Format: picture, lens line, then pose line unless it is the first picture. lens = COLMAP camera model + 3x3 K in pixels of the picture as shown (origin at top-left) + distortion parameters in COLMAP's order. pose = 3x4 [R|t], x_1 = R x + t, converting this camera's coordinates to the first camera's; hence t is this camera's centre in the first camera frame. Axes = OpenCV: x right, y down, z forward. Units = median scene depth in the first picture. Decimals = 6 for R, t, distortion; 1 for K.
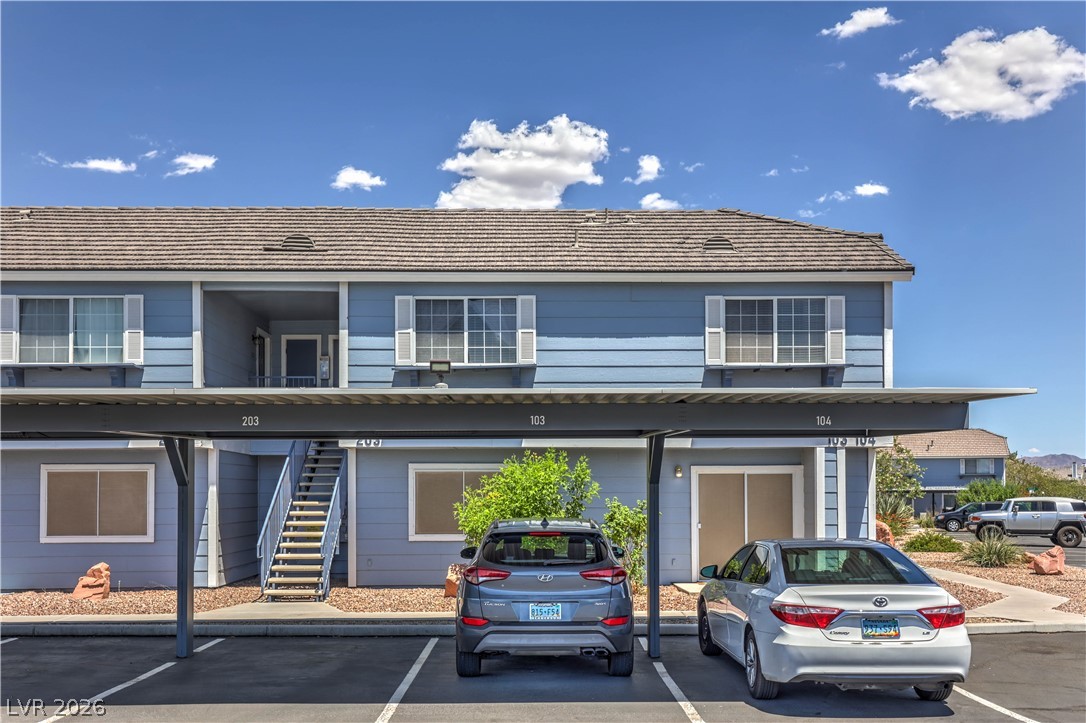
lens RADIAL K [[1063.8, 0, 532.7], [0, 1063.8, 369.0], [0, 0, 1]] dist [0.035760, 0.000000]
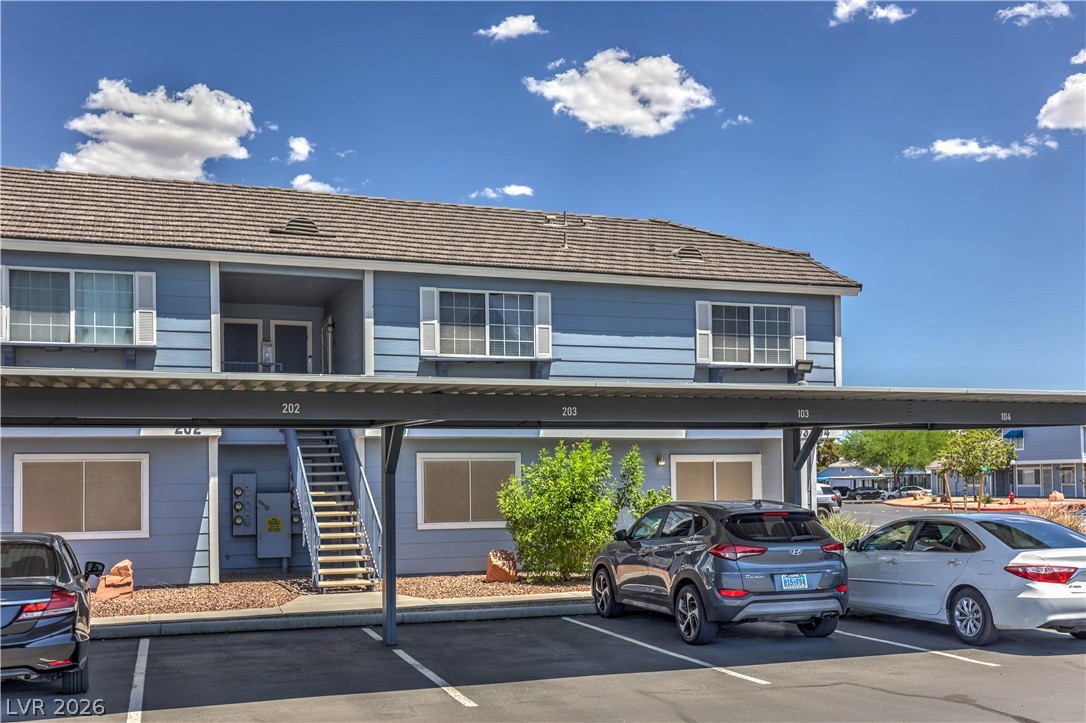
lens RADIAL K [[1063.8, 0, 551.7], [0, 1063.8, 357.1], [0, 0, 1]] dist [0.035760, 0.000000]
pose [[0.945198, 0.027919, 0.325303, -0.339935], [-0.027495, 0.999605, -0.005902, 0.000519], [-0.325339, -0.003366, 0.945591, 0.002300]]
